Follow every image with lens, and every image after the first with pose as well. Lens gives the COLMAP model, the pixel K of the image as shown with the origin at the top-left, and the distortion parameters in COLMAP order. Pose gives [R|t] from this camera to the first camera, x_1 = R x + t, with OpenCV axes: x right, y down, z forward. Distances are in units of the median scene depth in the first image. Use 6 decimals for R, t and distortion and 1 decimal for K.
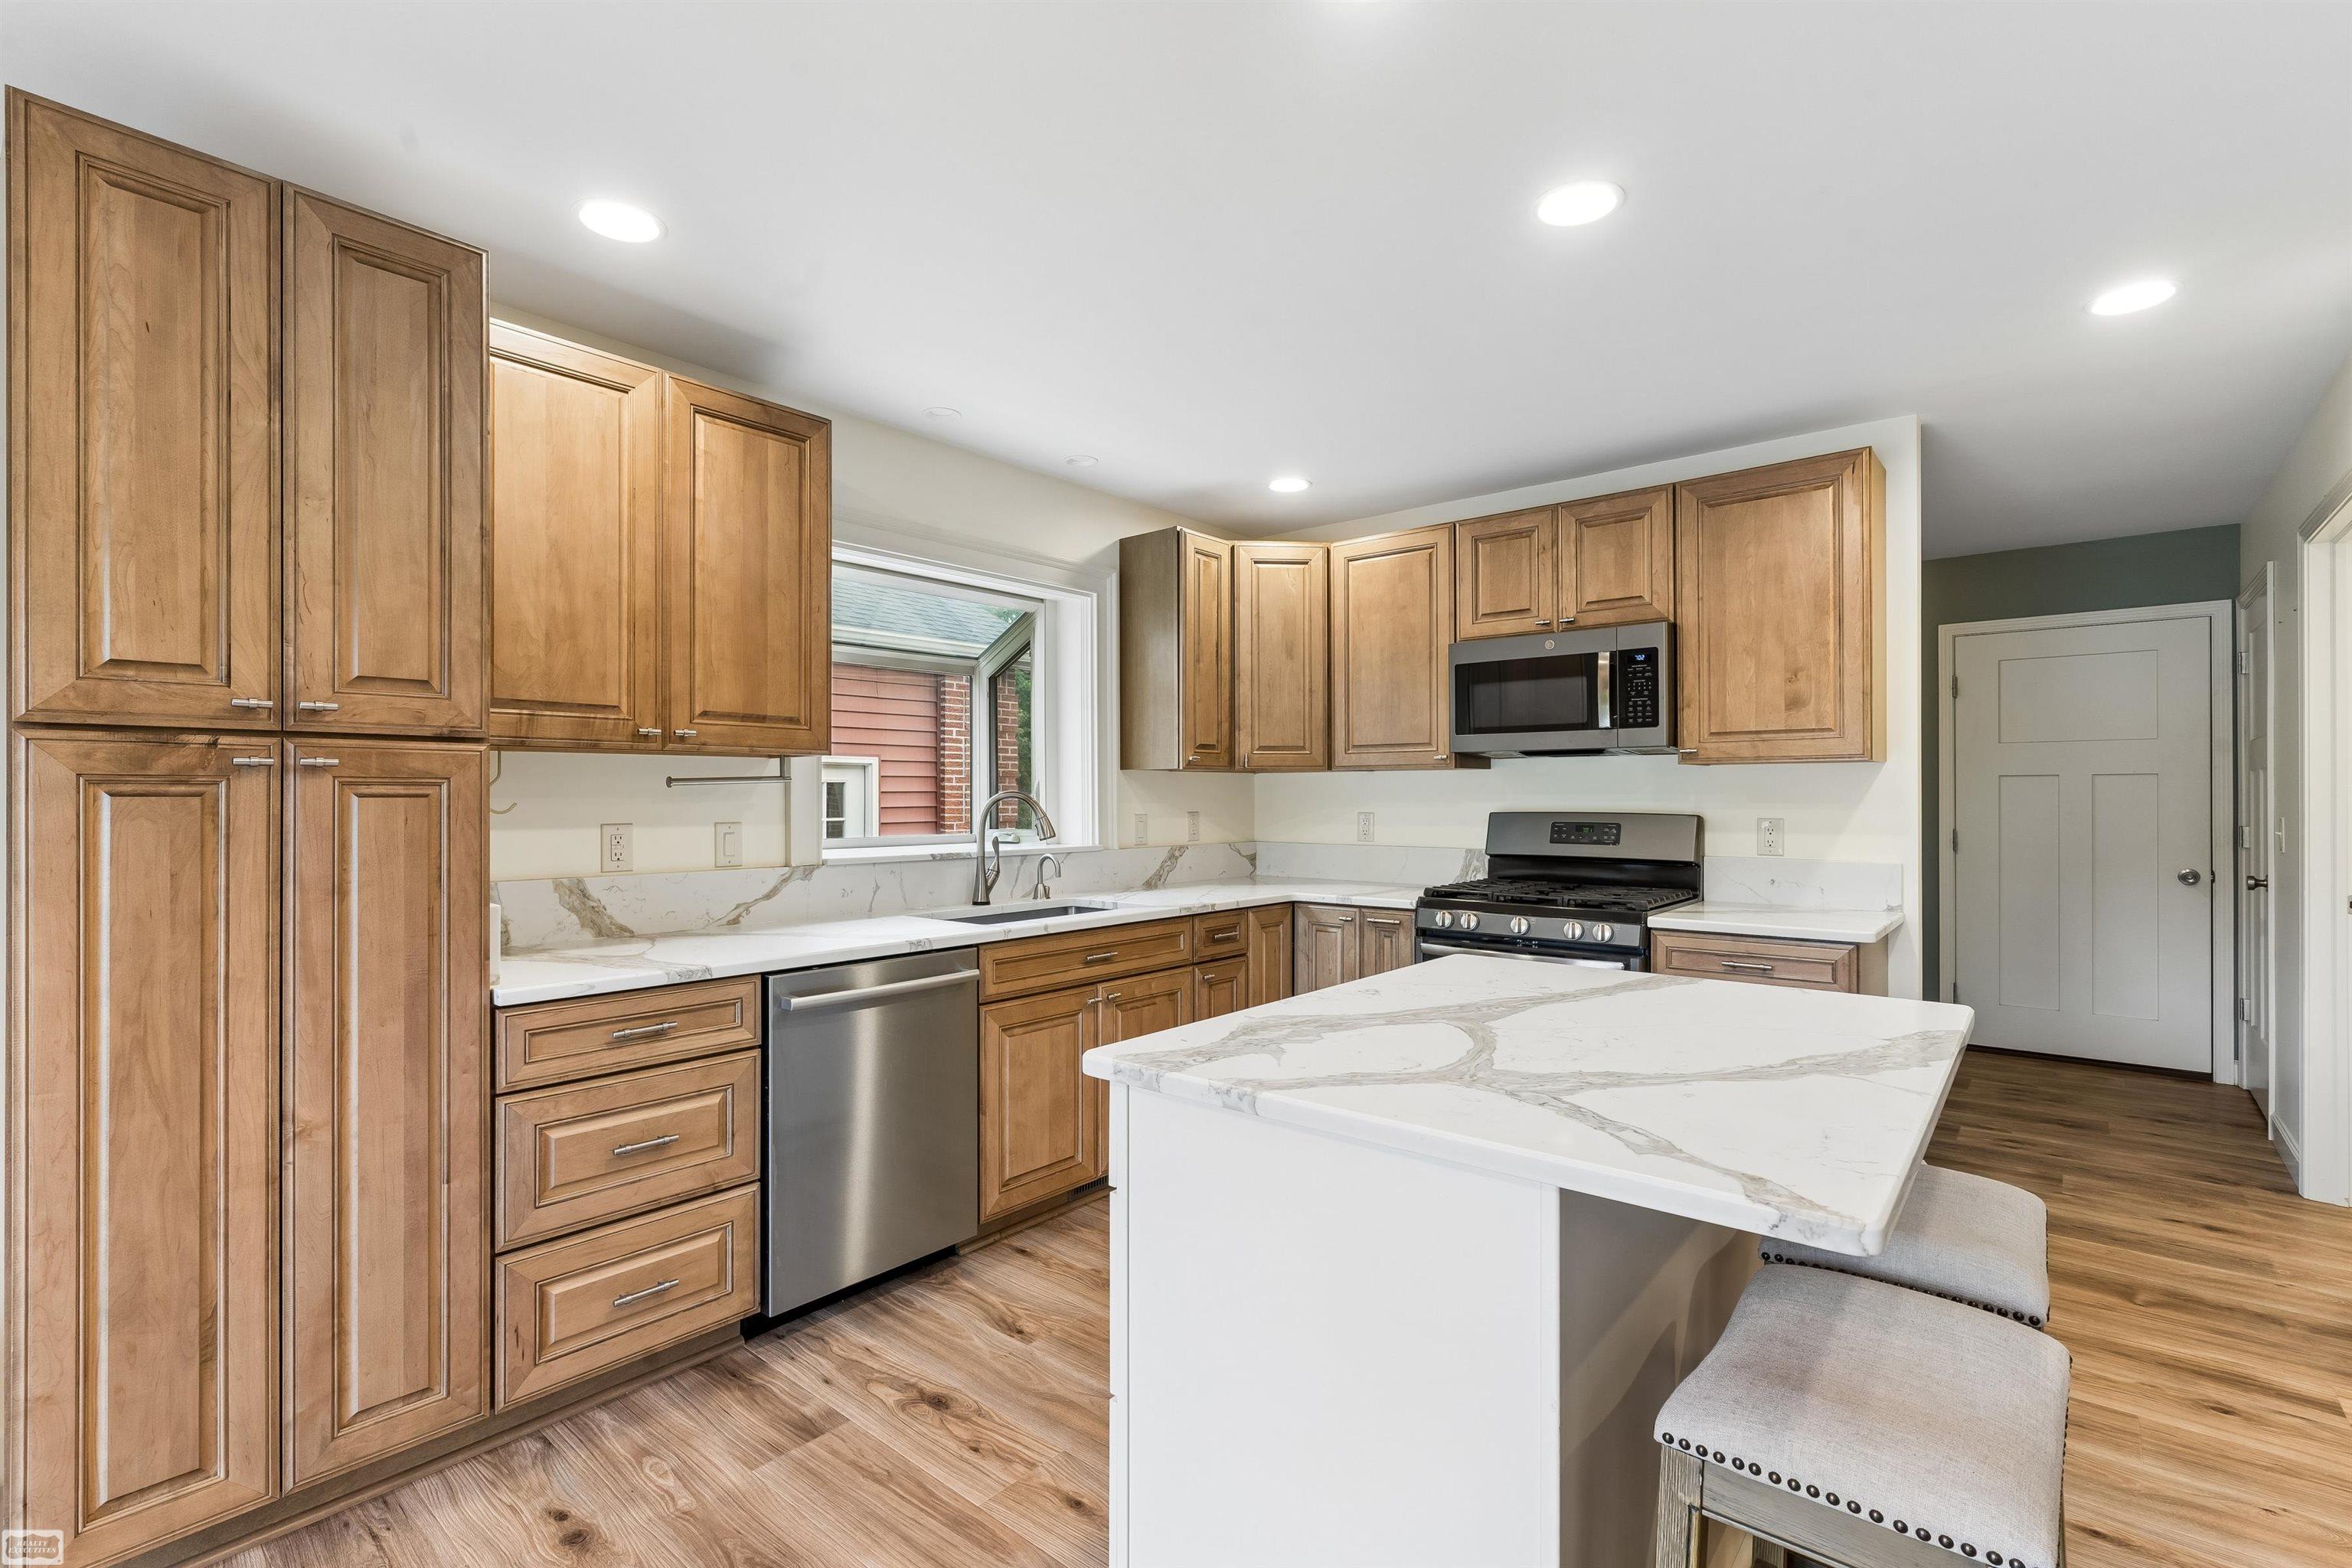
lens RADIAL K [[1081.8, 0, 1187.5], [0, 1081.8, 797.6], [0, 0, 1]] dist [0.002263, -0.002018]
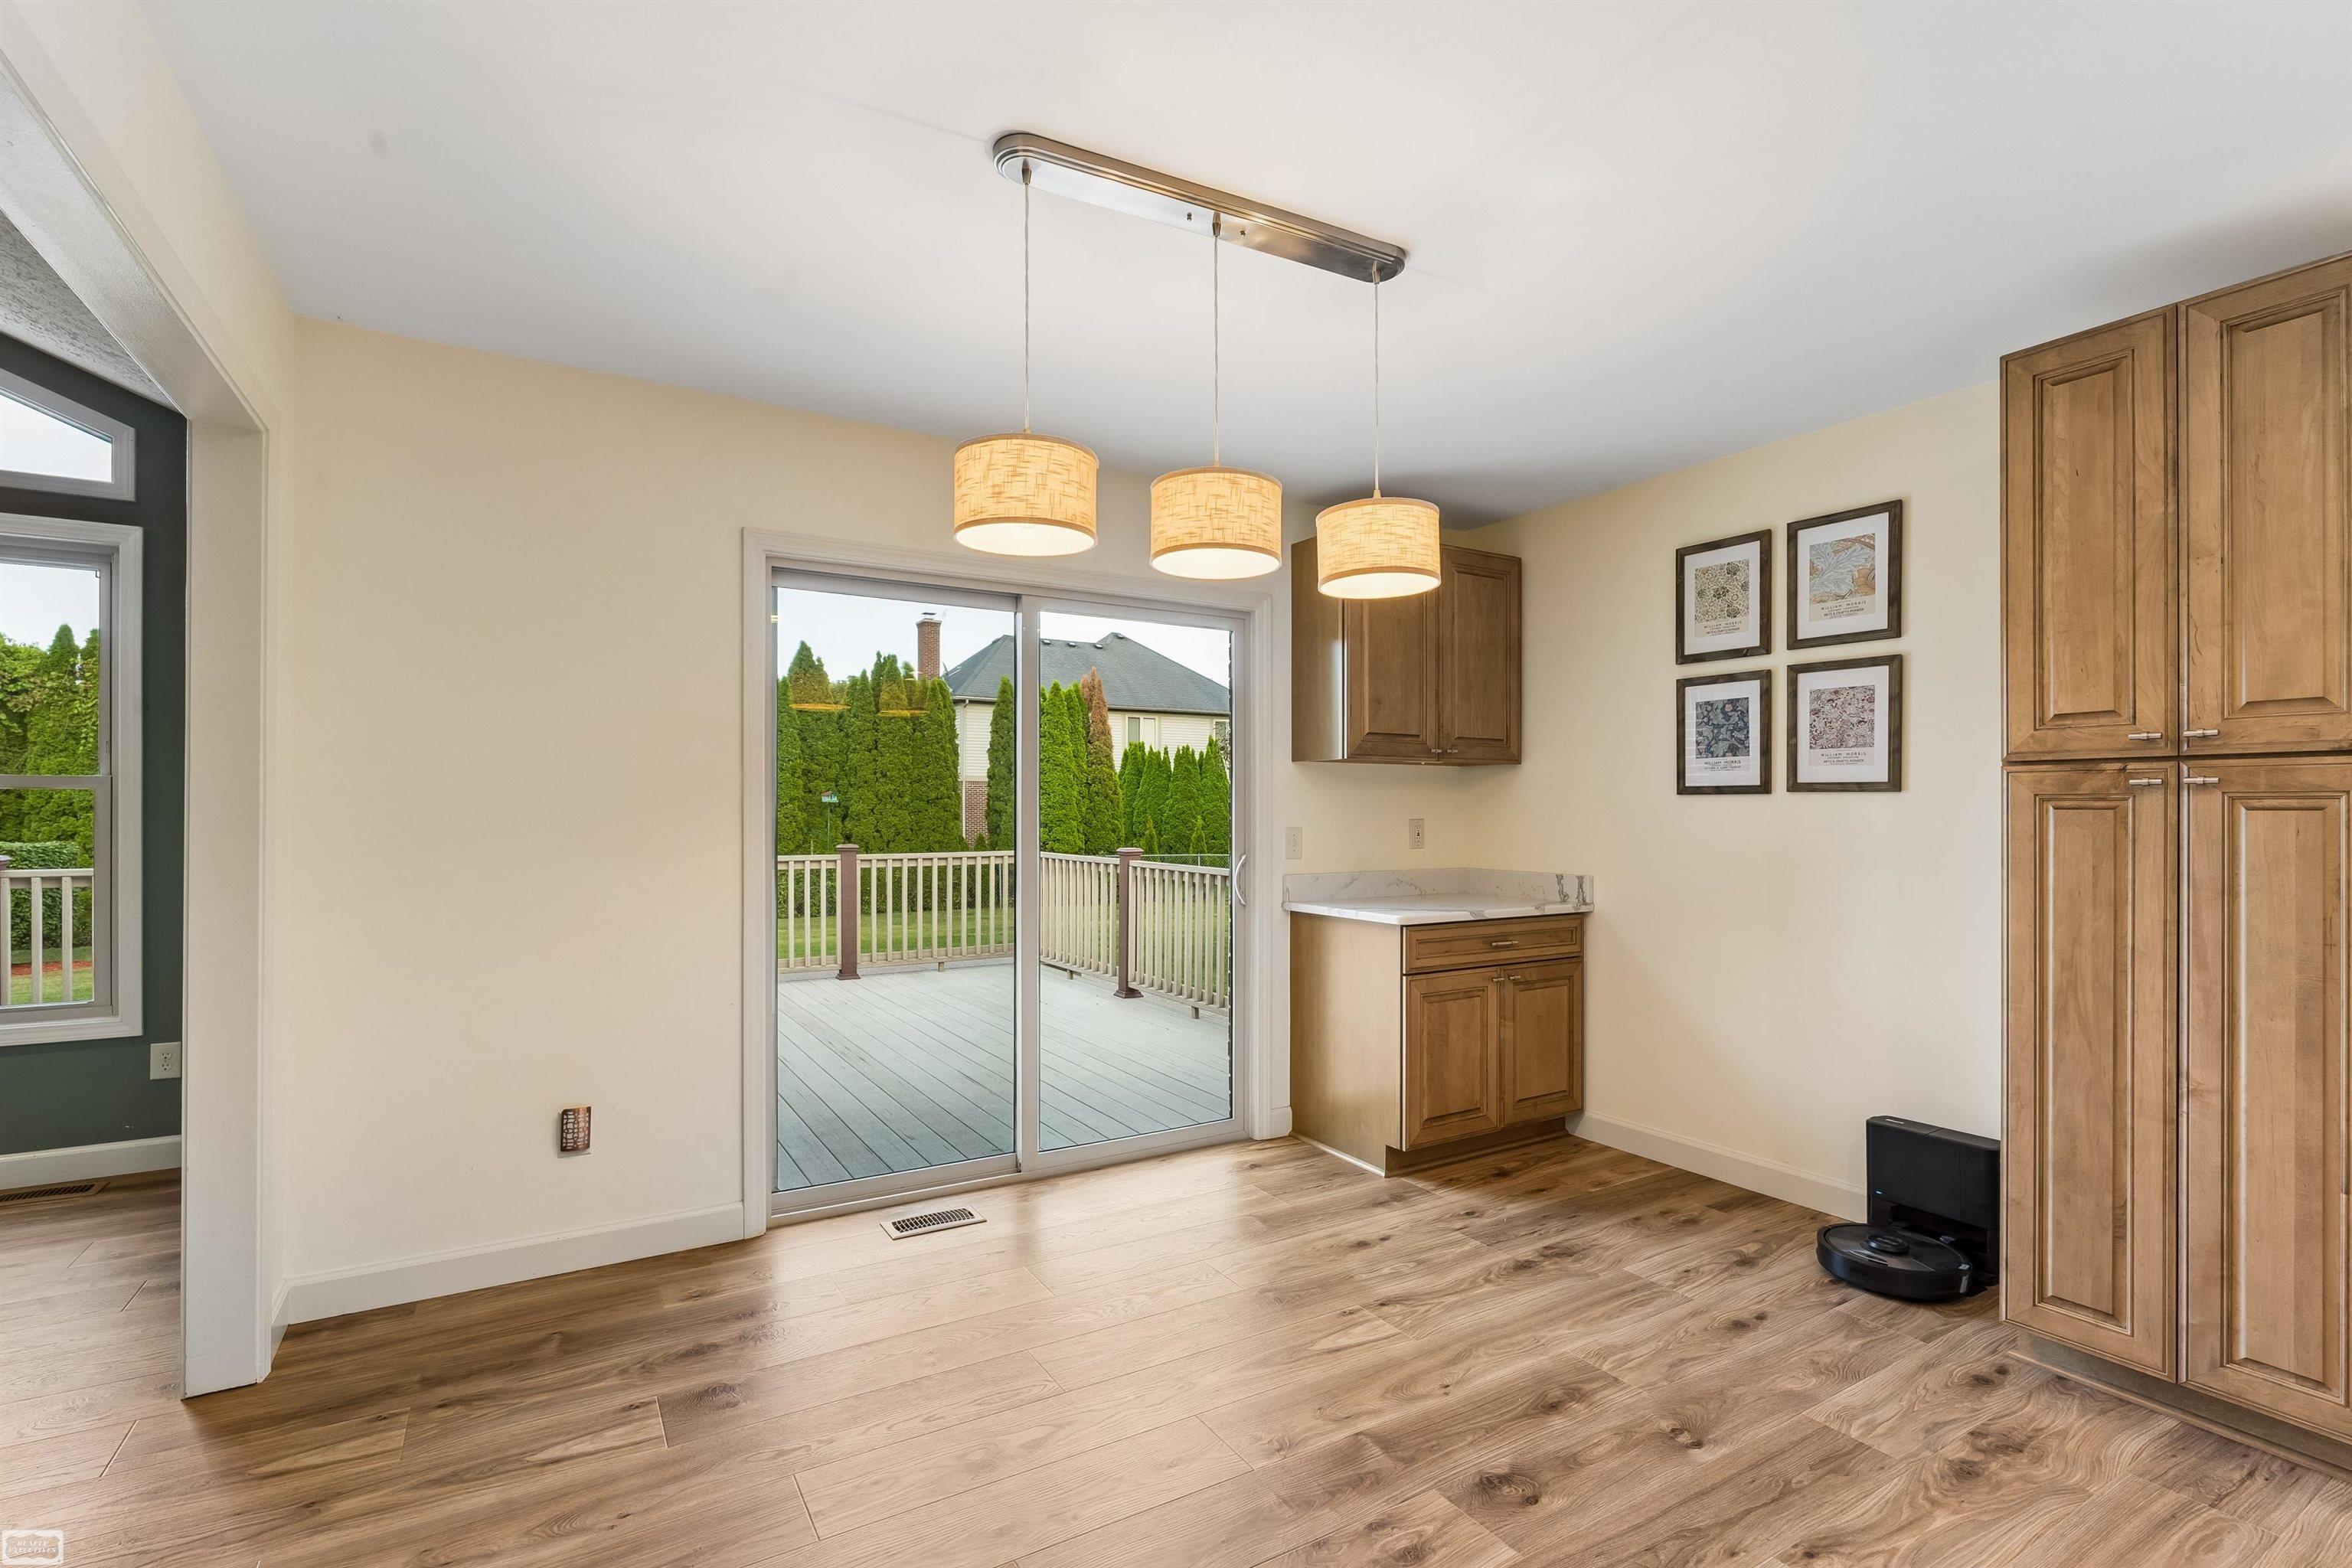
lens RADIAL K [[1081.8, 0, 1175.7], [0, 1081.8, 830.2], [0, 0, 1]] dist [0.002263, -0.002018]
pose [[0.133524, 0.002658, -0.991042, 0.228253], [0.003737, 0.999988, 0.003186, 0.014603], [0.991039, -0.004129, 0.133513, -0.289649]]
